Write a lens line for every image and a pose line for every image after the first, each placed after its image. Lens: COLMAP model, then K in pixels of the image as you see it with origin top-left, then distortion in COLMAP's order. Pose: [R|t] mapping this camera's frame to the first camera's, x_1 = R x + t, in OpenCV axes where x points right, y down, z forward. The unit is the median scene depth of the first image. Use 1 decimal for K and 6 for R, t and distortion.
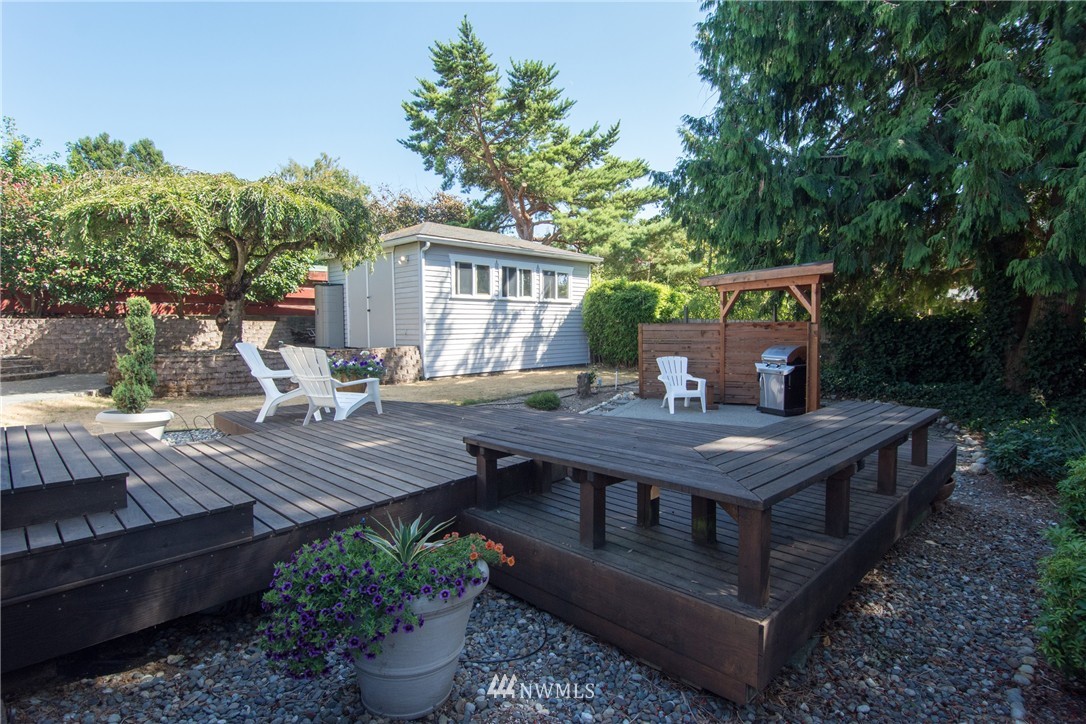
lens RADIAL K [[577.2, 0, 545.7], [0, 577.2, 355.8], [0, 0, 1]] dist [-0.000202, -0.009712]
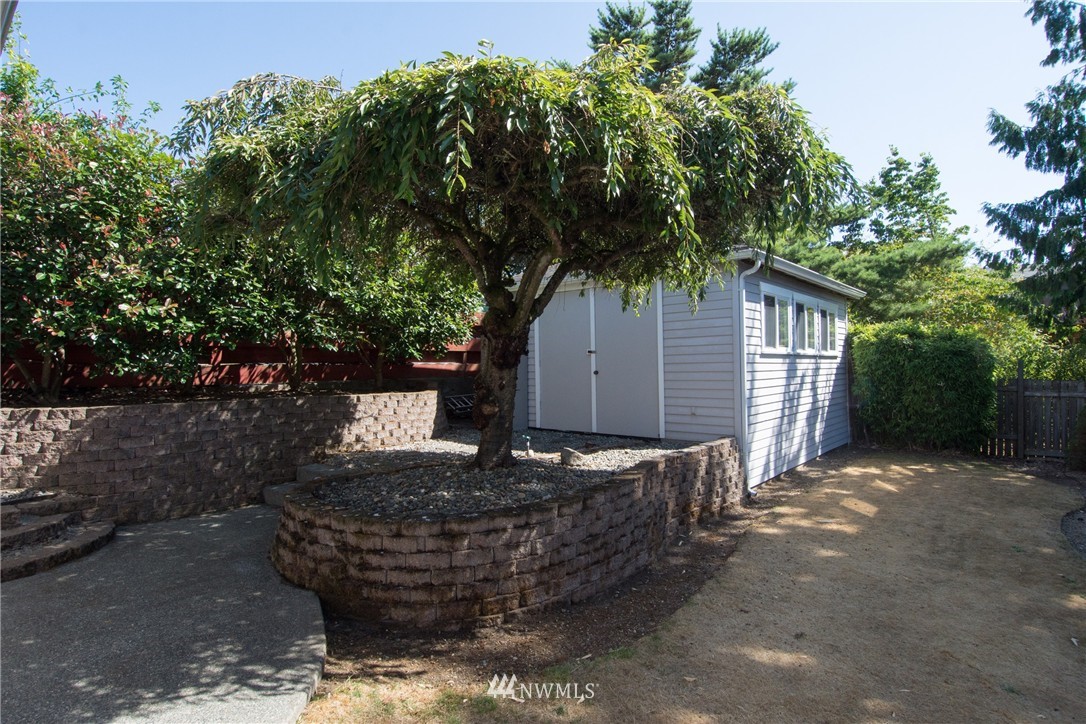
lens RADIAL K [[577.2, 0, 538.5], [0, 577.2, 359.5], [0, 0, 1]] dist [-0.000202, -0.009712]
pose [[0.996995, -0.008299, 0.077025, -0.531821], [0.013731, 0.997434, -0.070258, -0.065215], [-0.076245, 0.071104, 0.994551, 0.493498]]
